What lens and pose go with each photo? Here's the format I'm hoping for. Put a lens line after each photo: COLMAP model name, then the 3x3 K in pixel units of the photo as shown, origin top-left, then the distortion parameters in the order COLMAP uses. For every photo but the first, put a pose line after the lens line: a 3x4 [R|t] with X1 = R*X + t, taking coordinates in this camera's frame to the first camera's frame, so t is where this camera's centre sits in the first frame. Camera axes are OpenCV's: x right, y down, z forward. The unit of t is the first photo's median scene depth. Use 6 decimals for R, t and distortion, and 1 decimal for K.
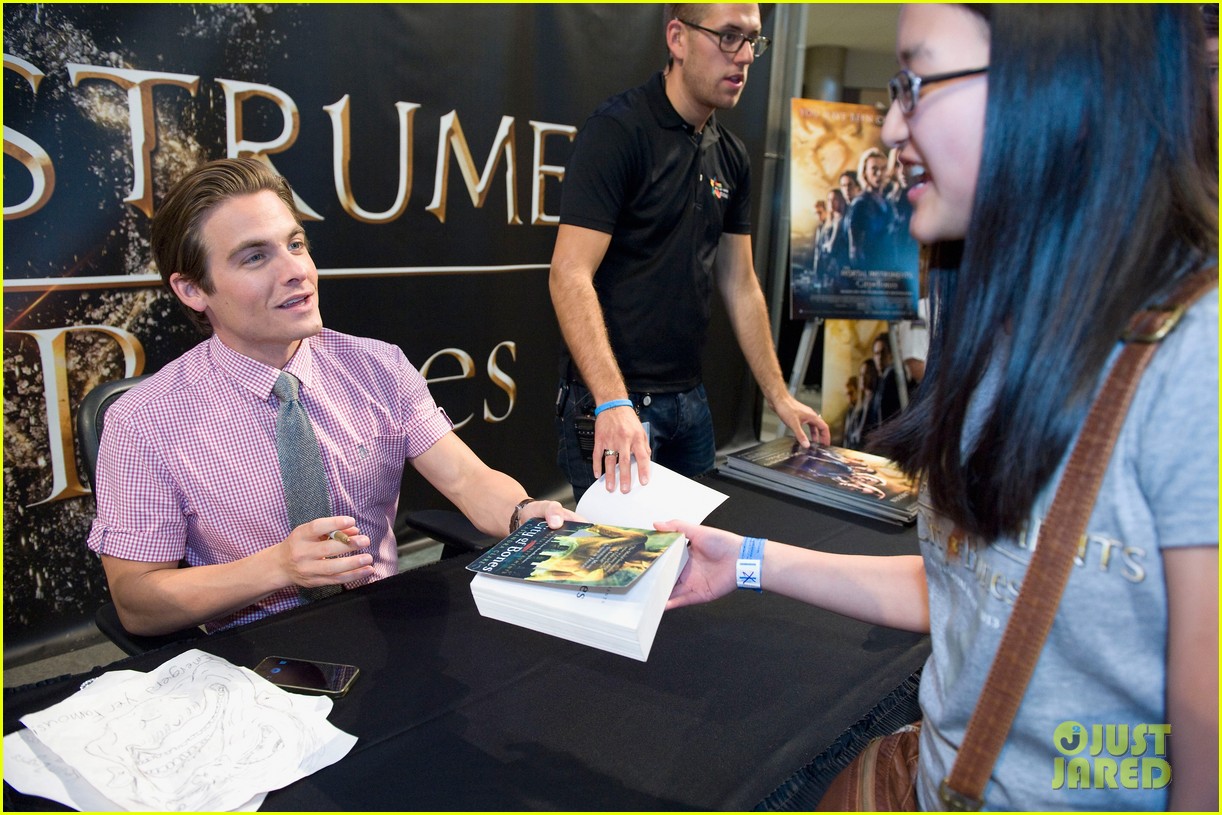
lens RADIAL K [[818.6, 0, 615.1], [0, 818.6, 402.1], [0, 0, 1]] dist [-0.052319, -0.000520]
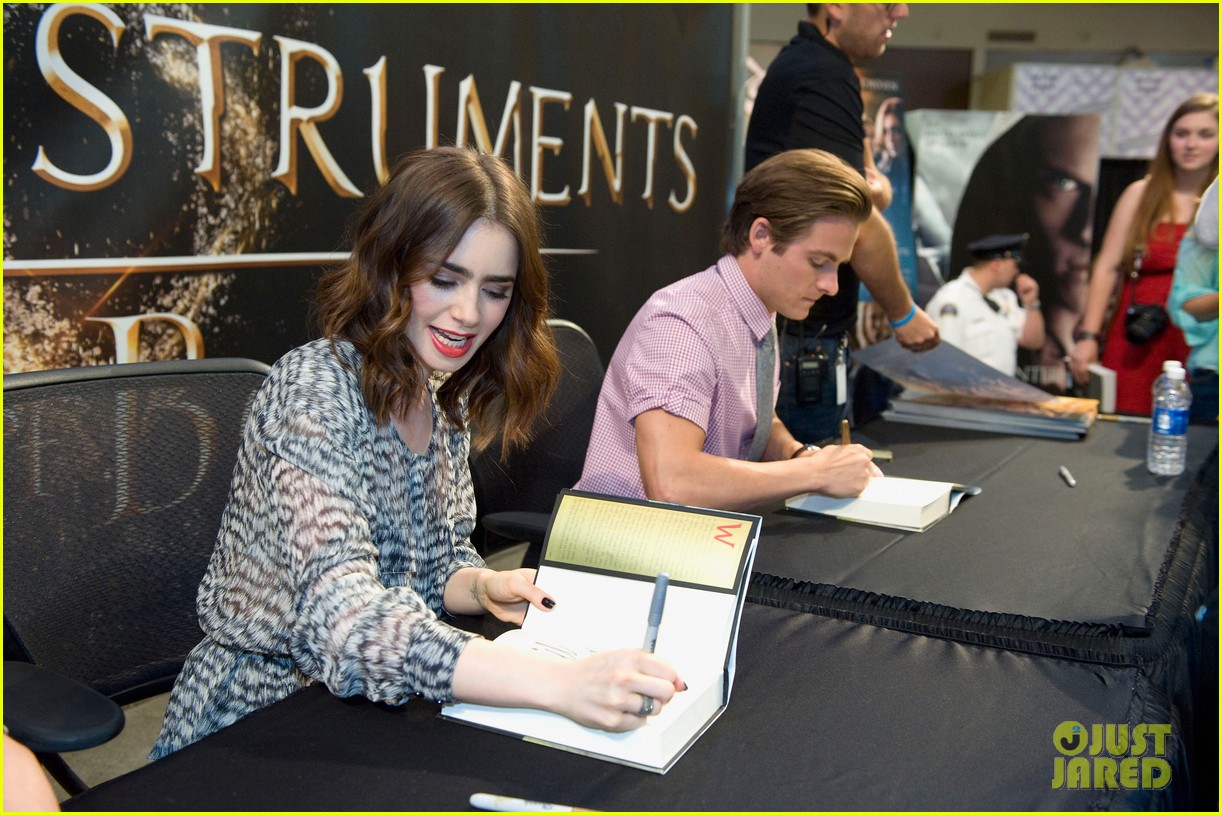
lens RADIAL K [[1161.7, 0, 608.4], [0, 1161.7, 403.5], [0, 0, 1]] dist [0.039135, -0.013050]
pose [[0.971926, -0.060477, 0.227383, -0.469426], [0.074485, 0.995784, -0.053533, 0.103491], [-0.223187, 0.068967, 0.972333, -0.329854]]
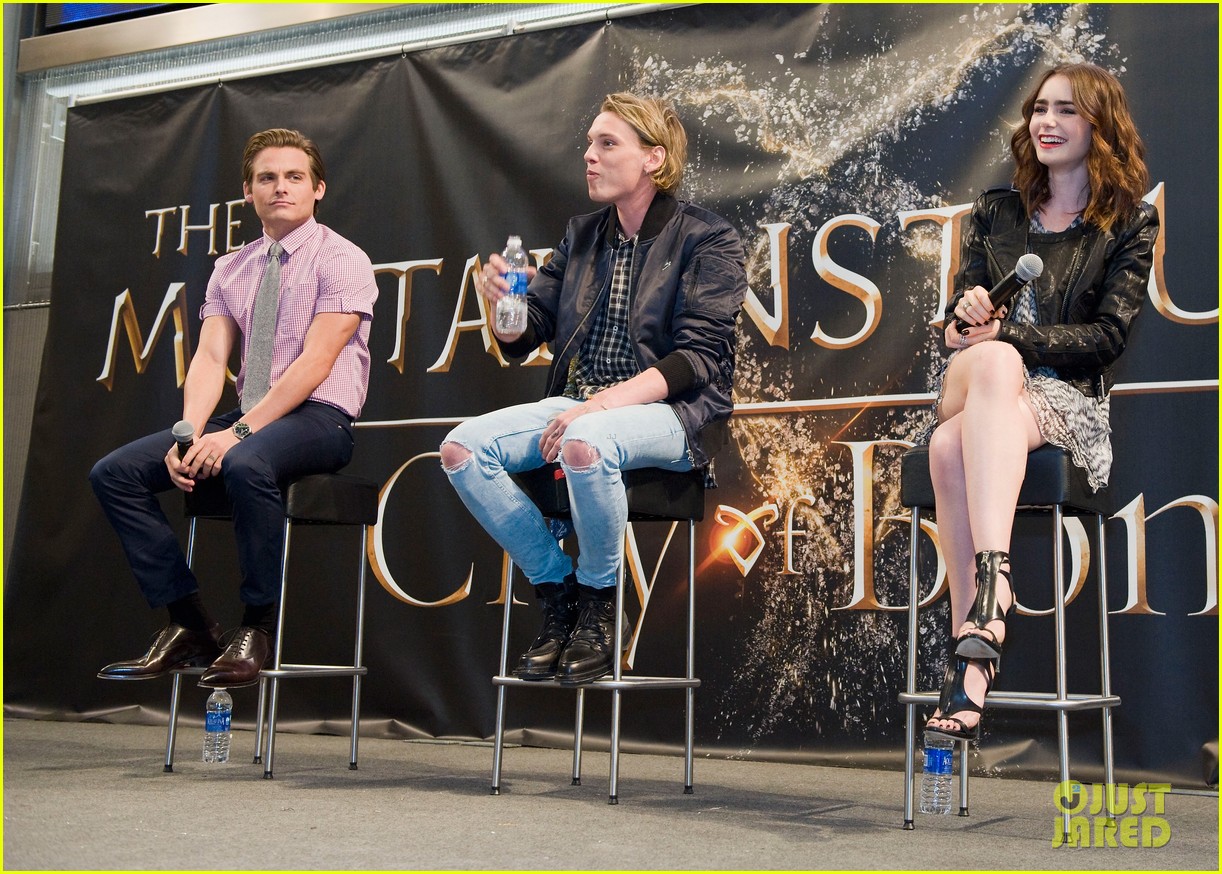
lens RADIAL K [[1760.3, 0, 700.1], [0, 1760.3, 362.8], [0, 0, 1]] dist [0.067054, 0.080942]
pose [[0.262209, -0.200368, -0.943981, 1.470073], [-0.245177, 0.932277, -0.265986, 0.482596], [0.933346, 0.301186, 0.195326, 0.269493]]
